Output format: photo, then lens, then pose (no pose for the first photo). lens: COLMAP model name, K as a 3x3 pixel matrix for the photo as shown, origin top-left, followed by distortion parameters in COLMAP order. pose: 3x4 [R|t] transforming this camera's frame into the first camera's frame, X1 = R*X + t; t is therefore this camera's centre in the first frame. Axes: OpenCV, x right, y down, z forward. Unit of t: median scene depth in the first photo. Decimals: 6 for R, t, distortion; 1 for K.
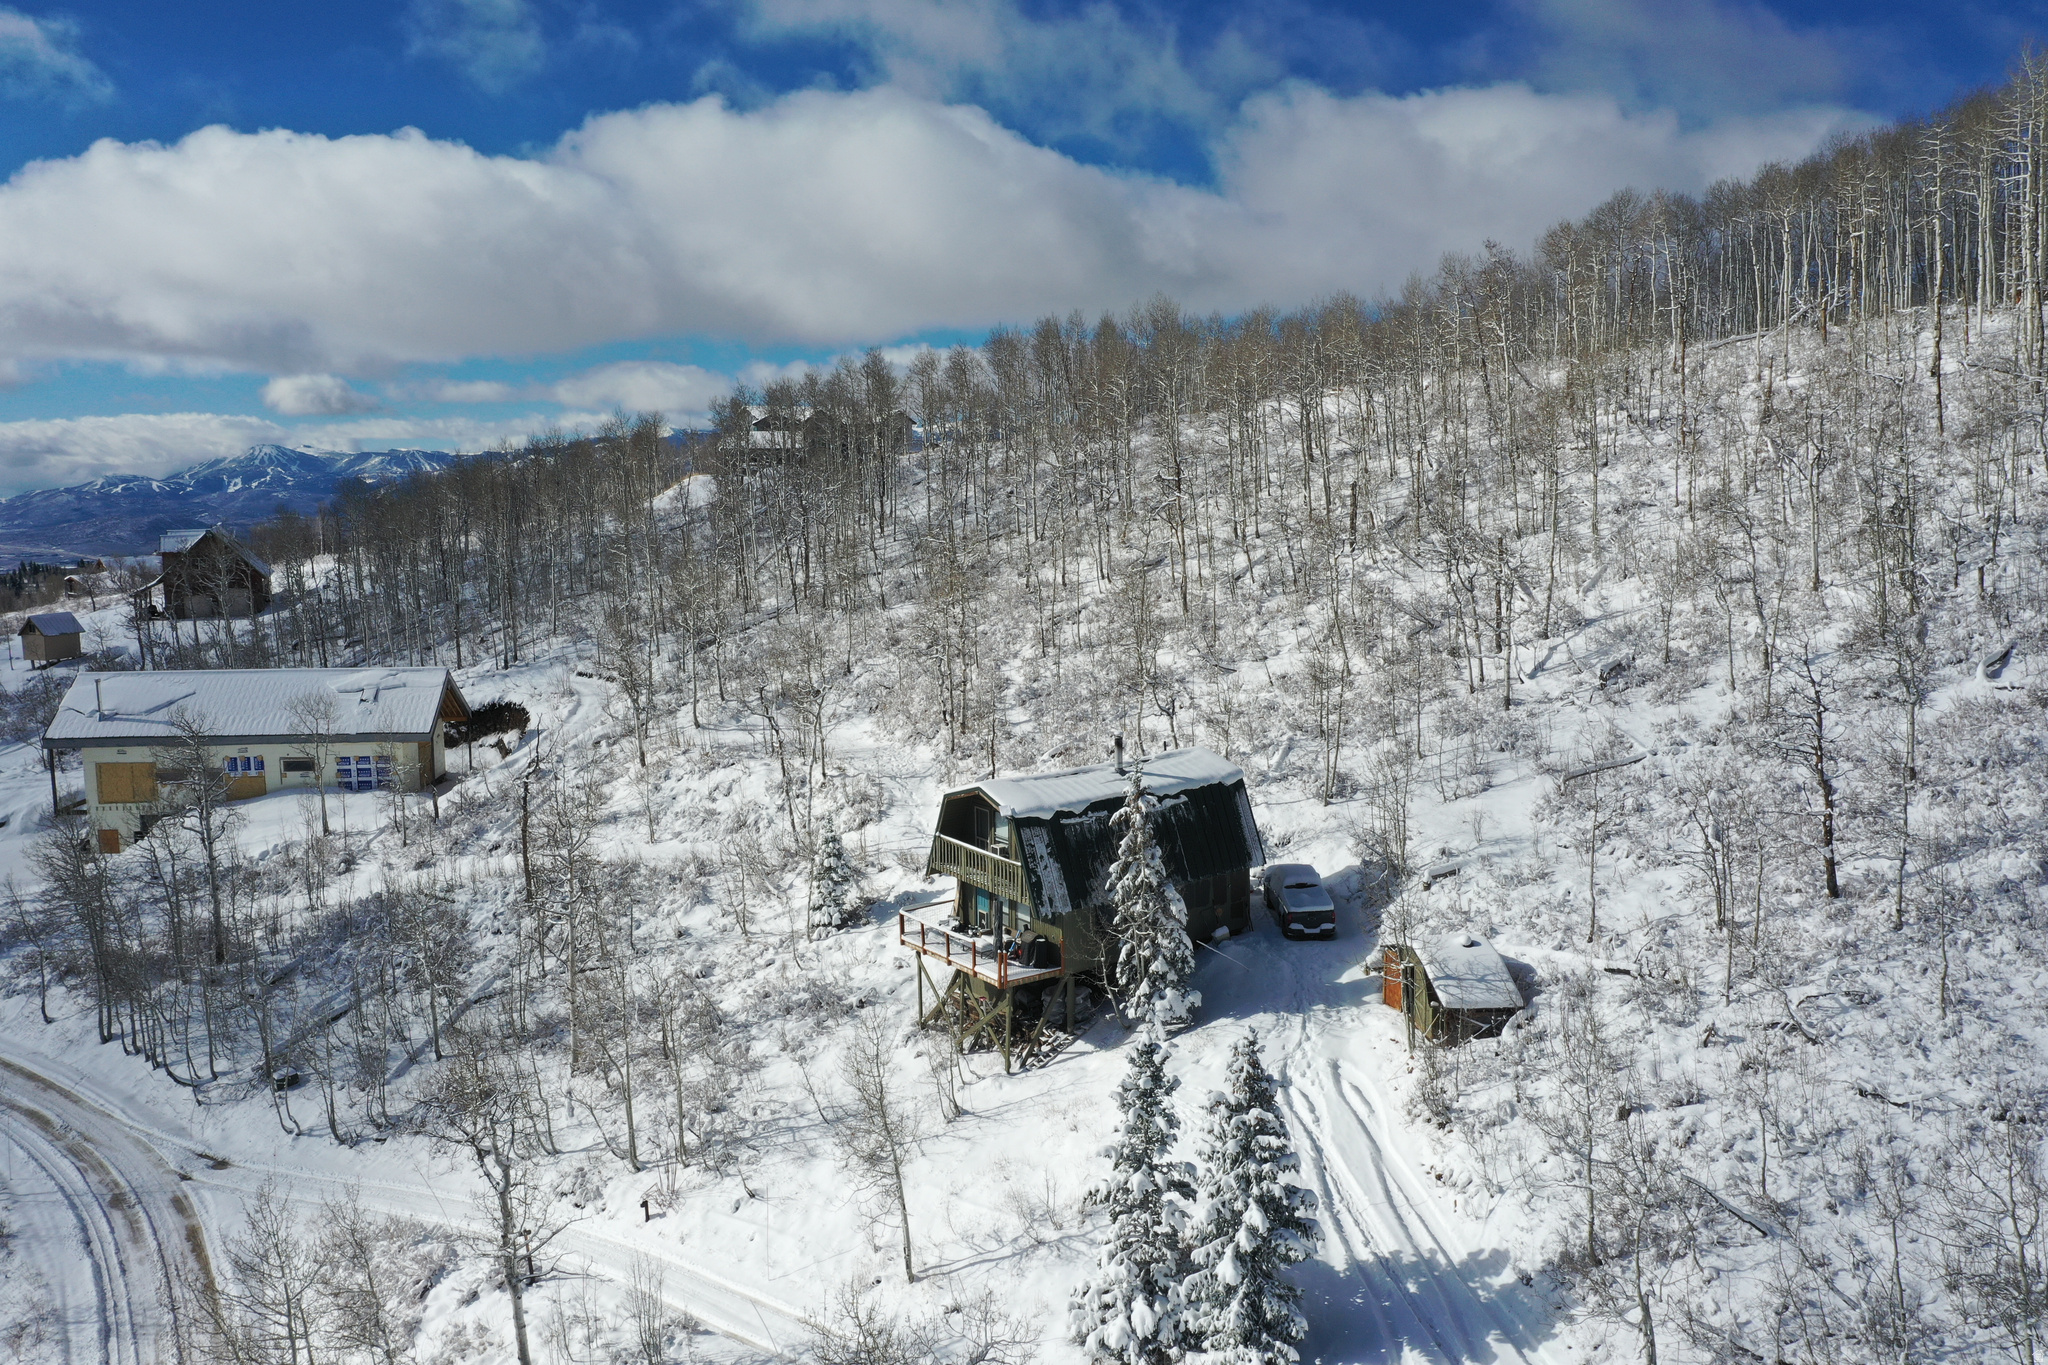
lens RADIAL K [[1613.2, 0, 1023.6], [0, 1613.2, 619.7], [0, 0, 1]] dist [-0.012671, -0.002249]
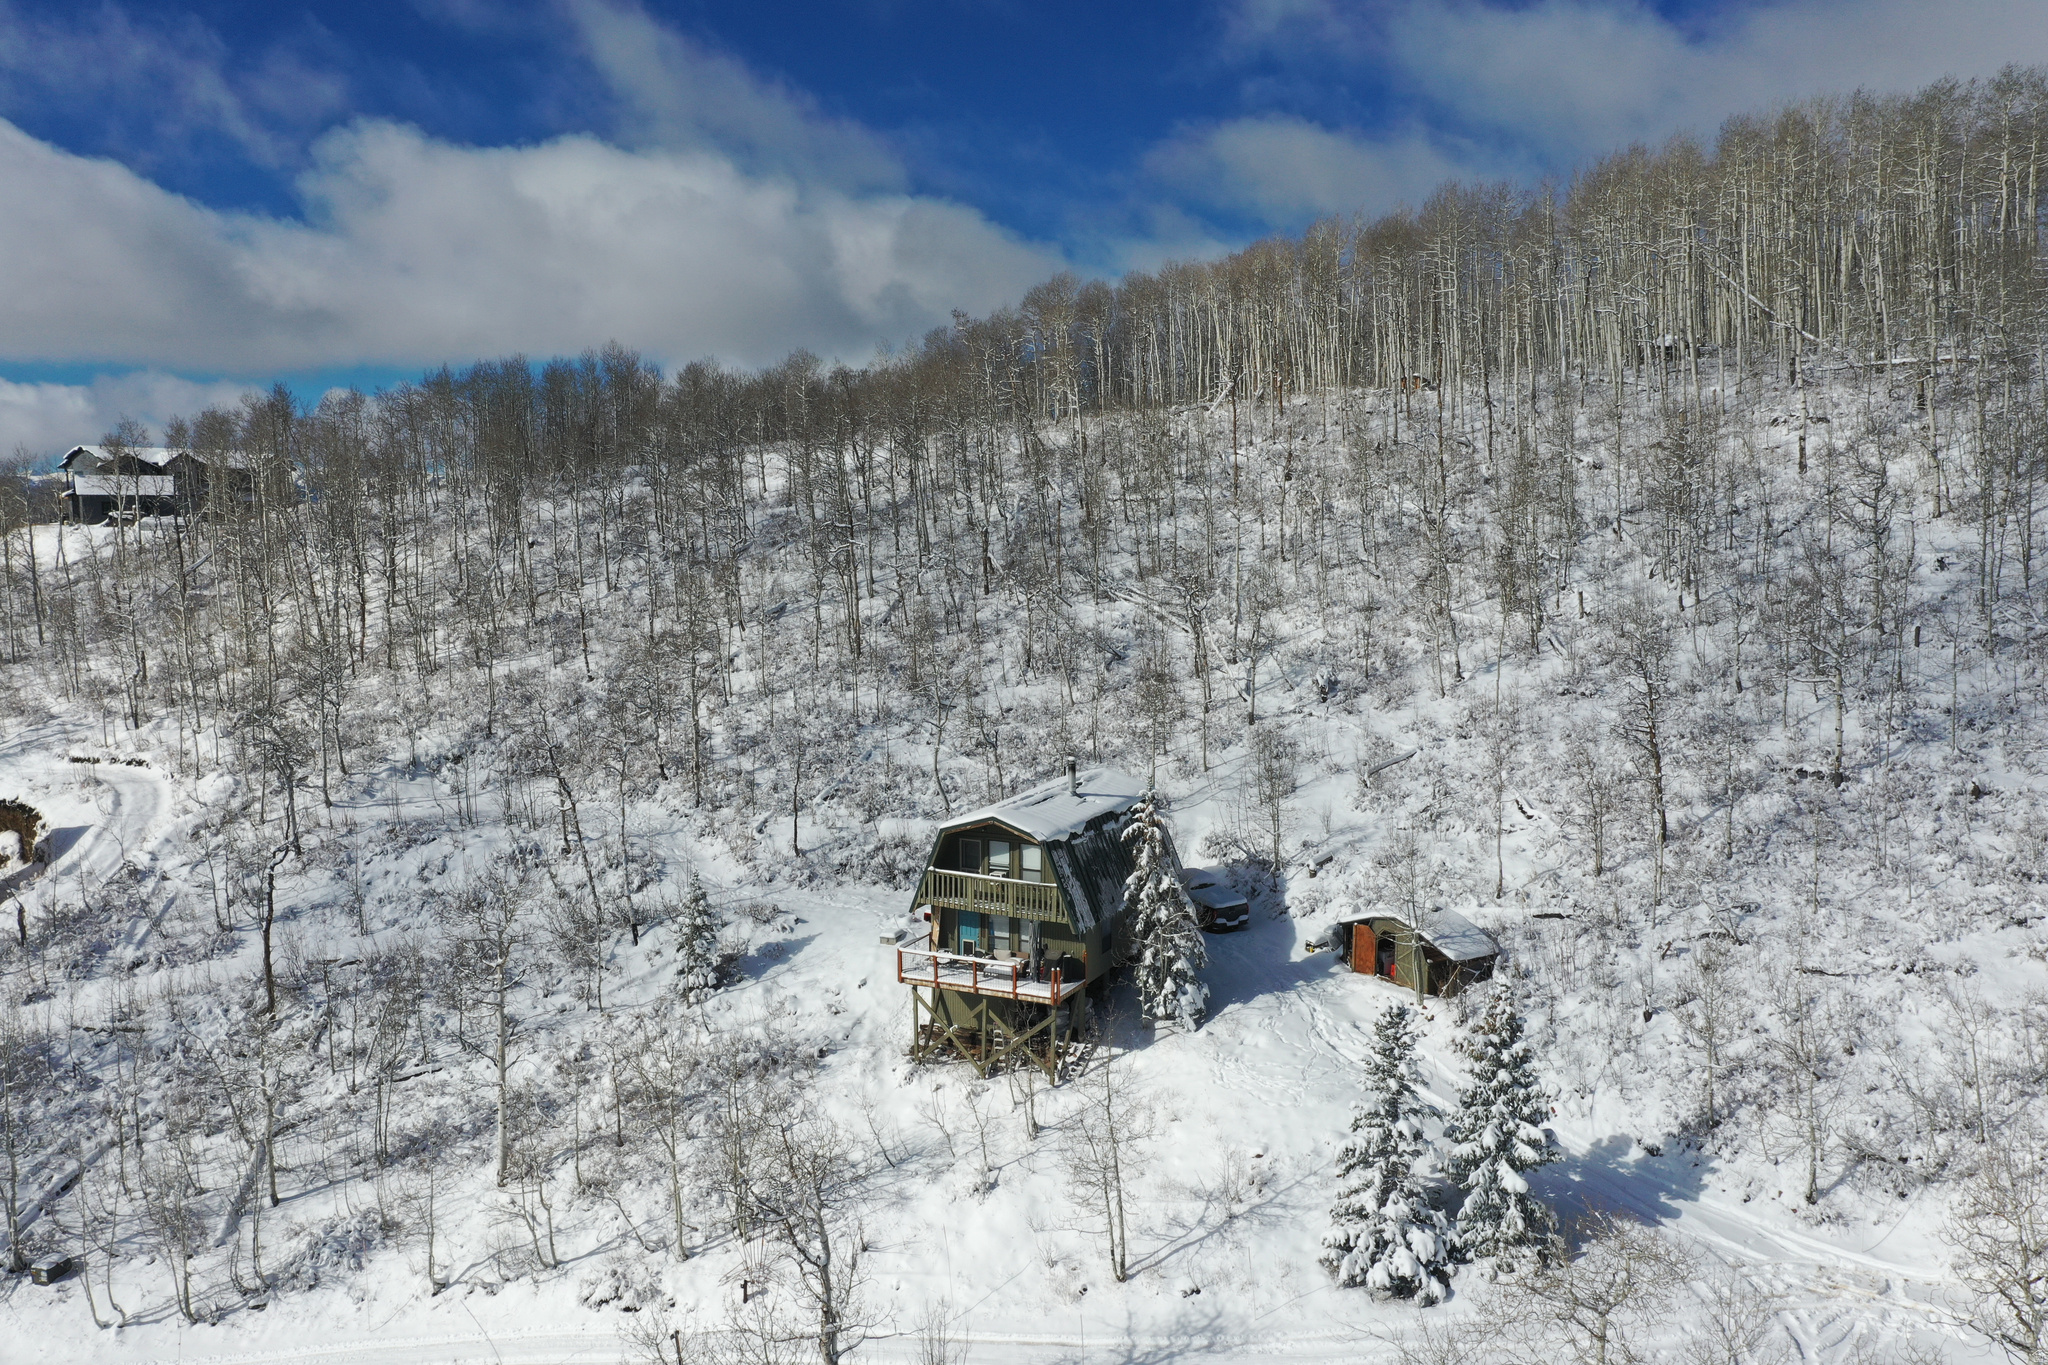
lens RADIAL K [[1613.2, 0, 1023.6], [0, 1613.2, 619.7], [0, 0, 1]] dist [-0.012671, -0.002249]
pose [[0.885075, -0.025387, 0.464755, -0.505330], [0.041239, 0.998862, -0.023972, 0.002904], [-0.463618, 0.040383, 0.885115, 0.070421]]
